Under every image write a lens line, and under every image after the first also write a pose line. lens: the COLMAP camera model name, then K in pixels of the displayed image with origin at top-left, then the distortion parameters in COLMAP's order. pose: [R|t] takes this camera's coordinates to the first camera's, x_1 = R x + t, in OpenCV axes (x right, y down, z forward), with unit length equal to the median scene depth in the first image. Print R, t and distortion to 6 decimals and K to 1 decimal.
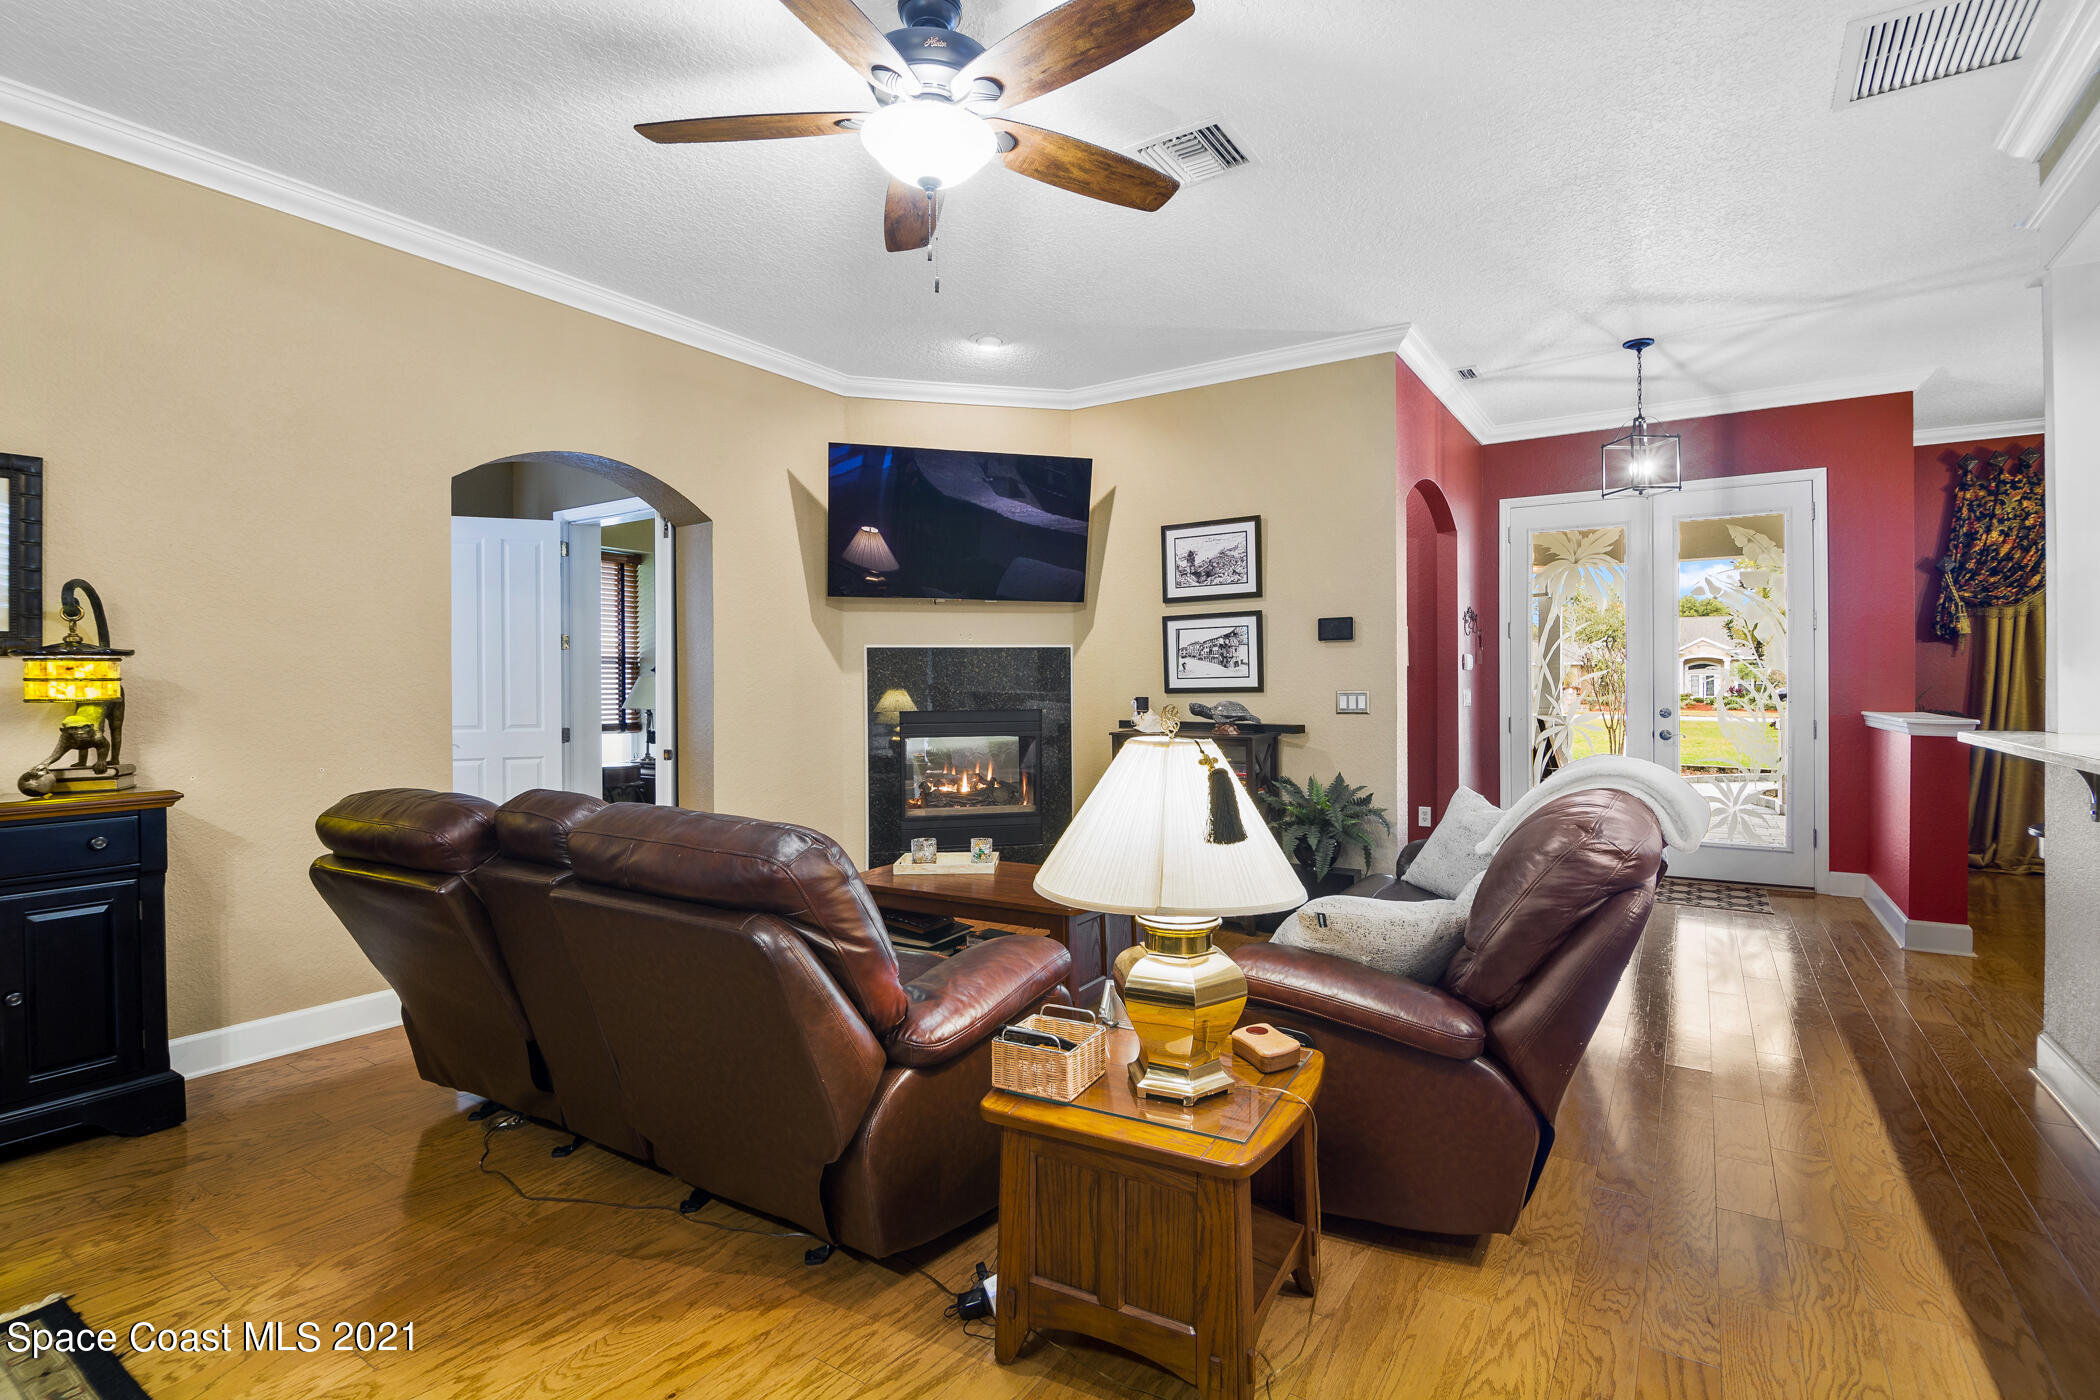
lens RADIAL K [[985.1, 0, 1028.9], [0, 985.1, 614.4], [0, 0, 1]] dist [-0.000819, -0.000095]
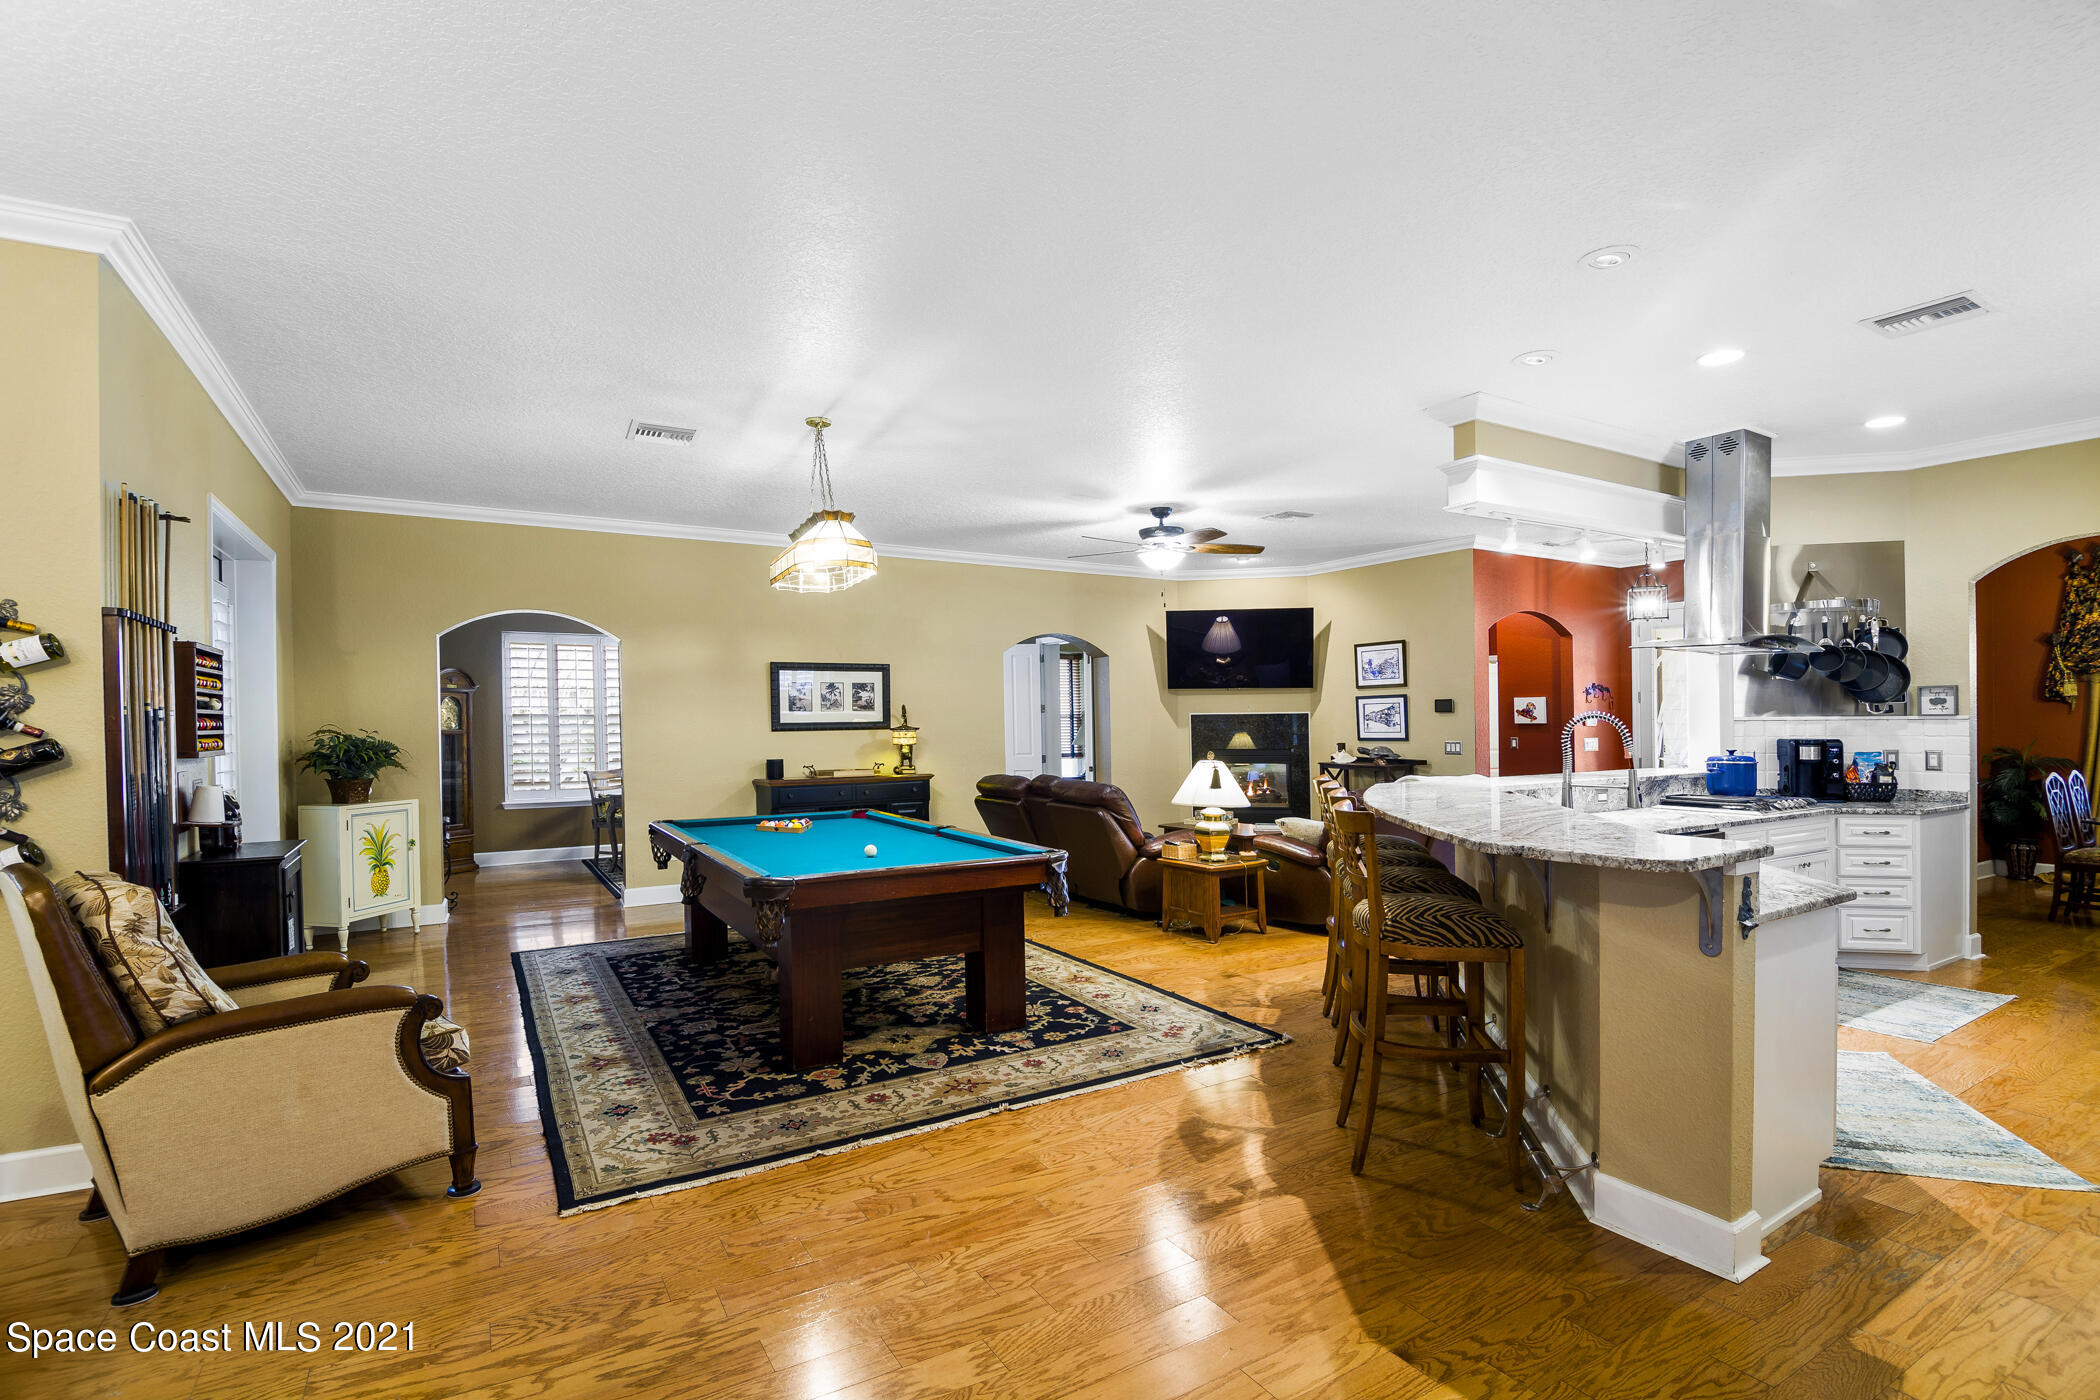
lens RADIAL K [[998.1, 0, 1050.0], [0, 998.1, 700.0], [0, 0, 1]] dist [-0.028293, -0.000191]
pose [[0.911475, -0.006722, -0.411302, 0.379424], [0.030291, 0.998249, 0.050813, -0.101022], [0.410240, -0.058774, 0.910082, -0.848191]]
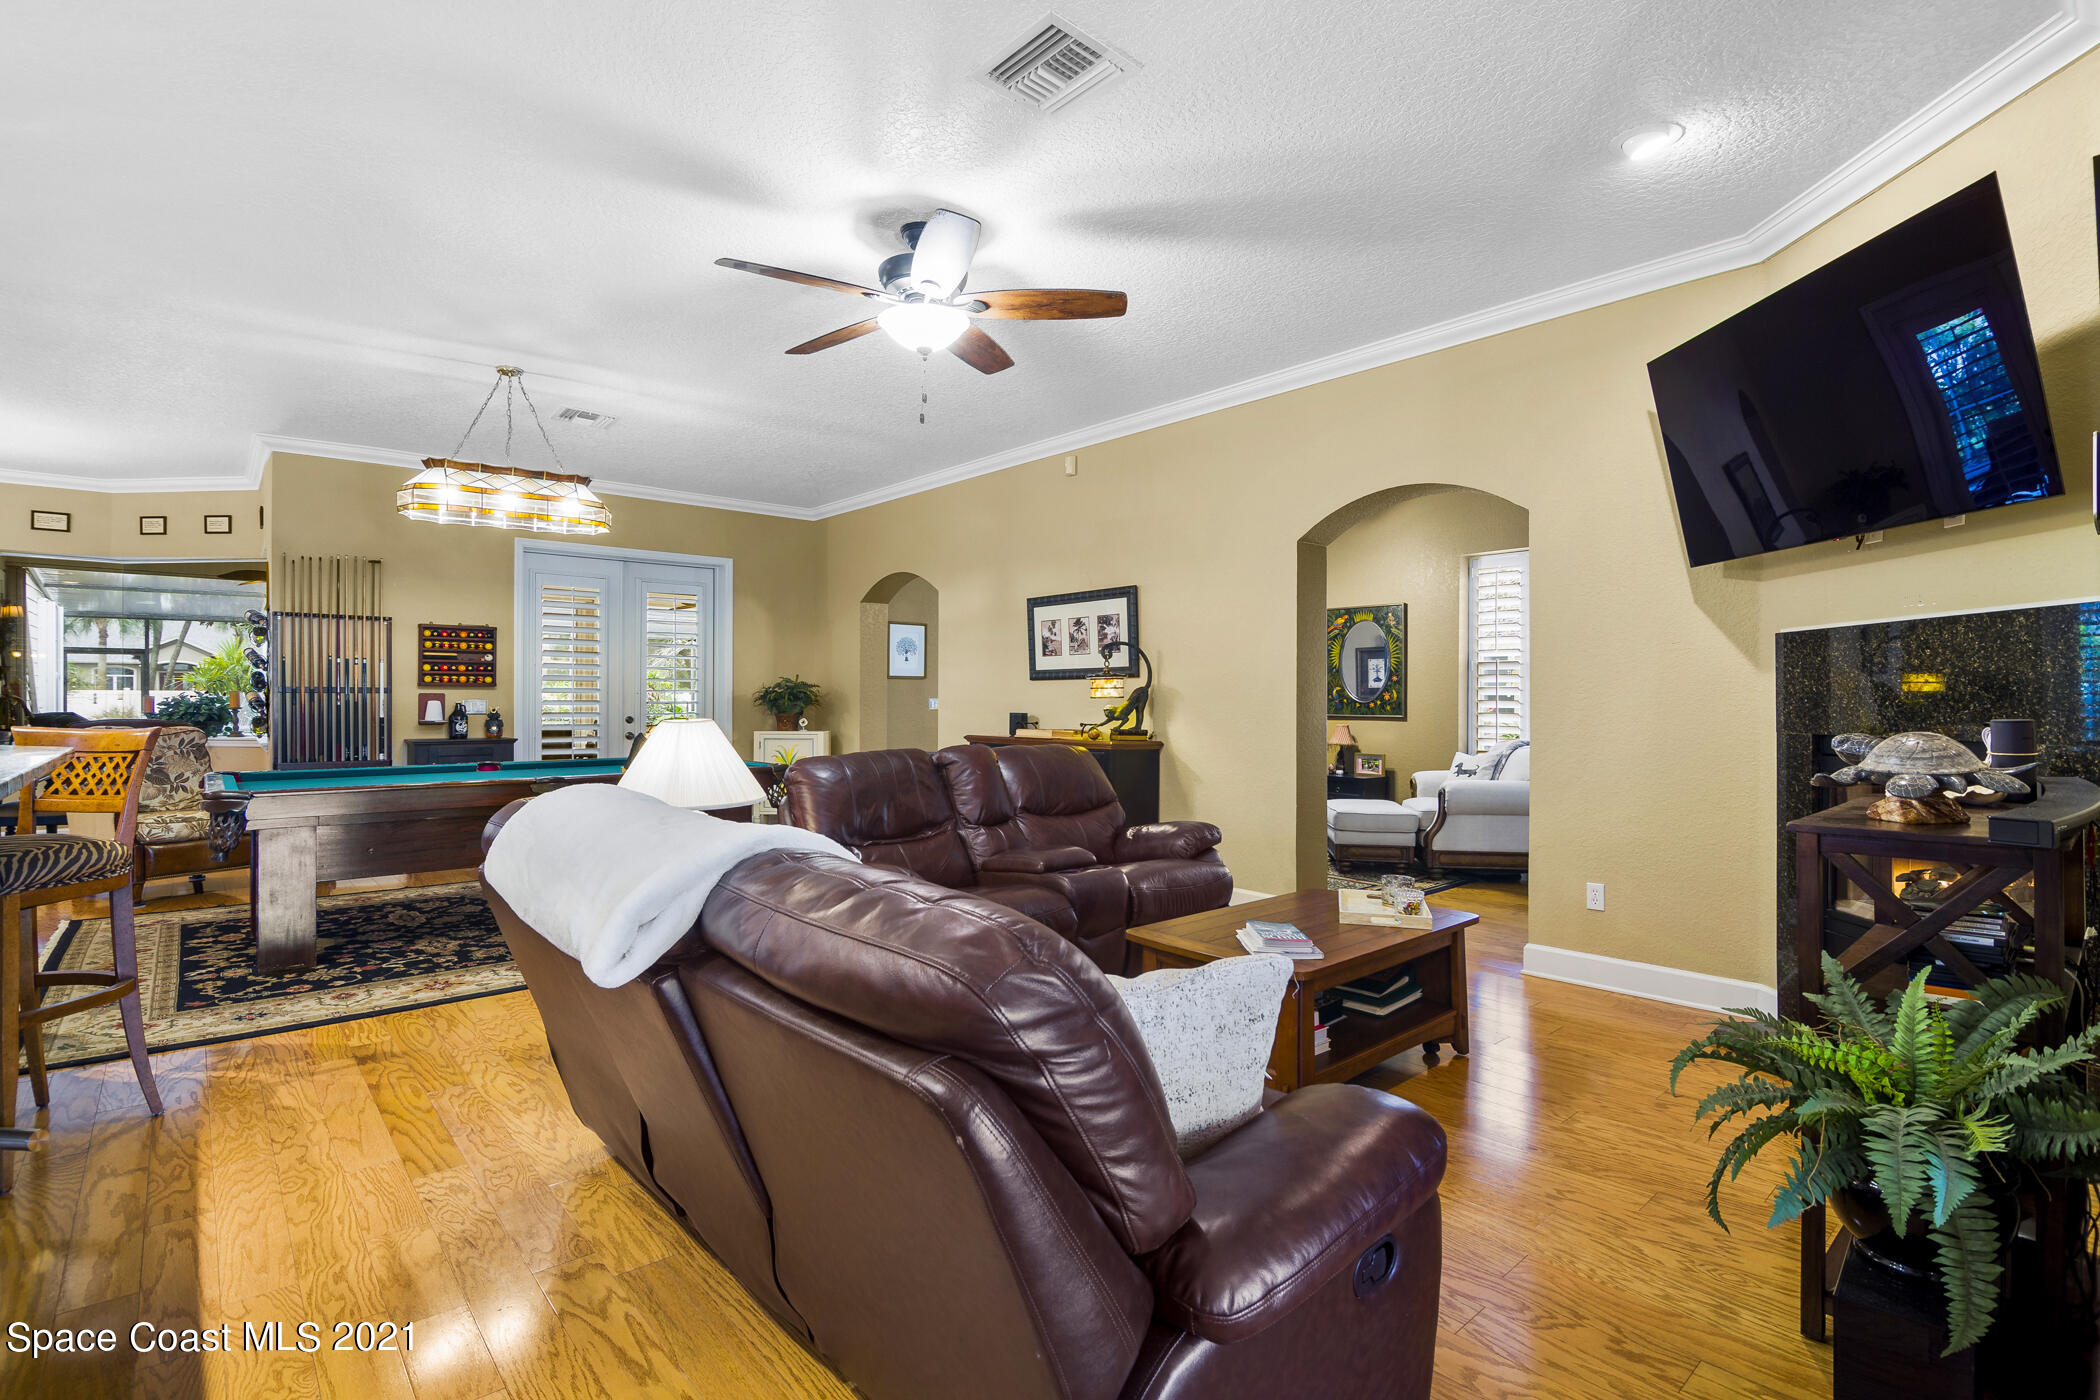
lens RADIAL K [[998.1, 0, 1050.0], [0, 998.1, 700.0], [0, 0, 1]] dist [-0.028293, -0.000191]
pose [[-0.253847, 0.007704, -0.967214, 0.604798], [0.069917, 0.997499, -0.010404, 0.051521], [0.964714, -0.070266, -0.253751, 0.713040]]
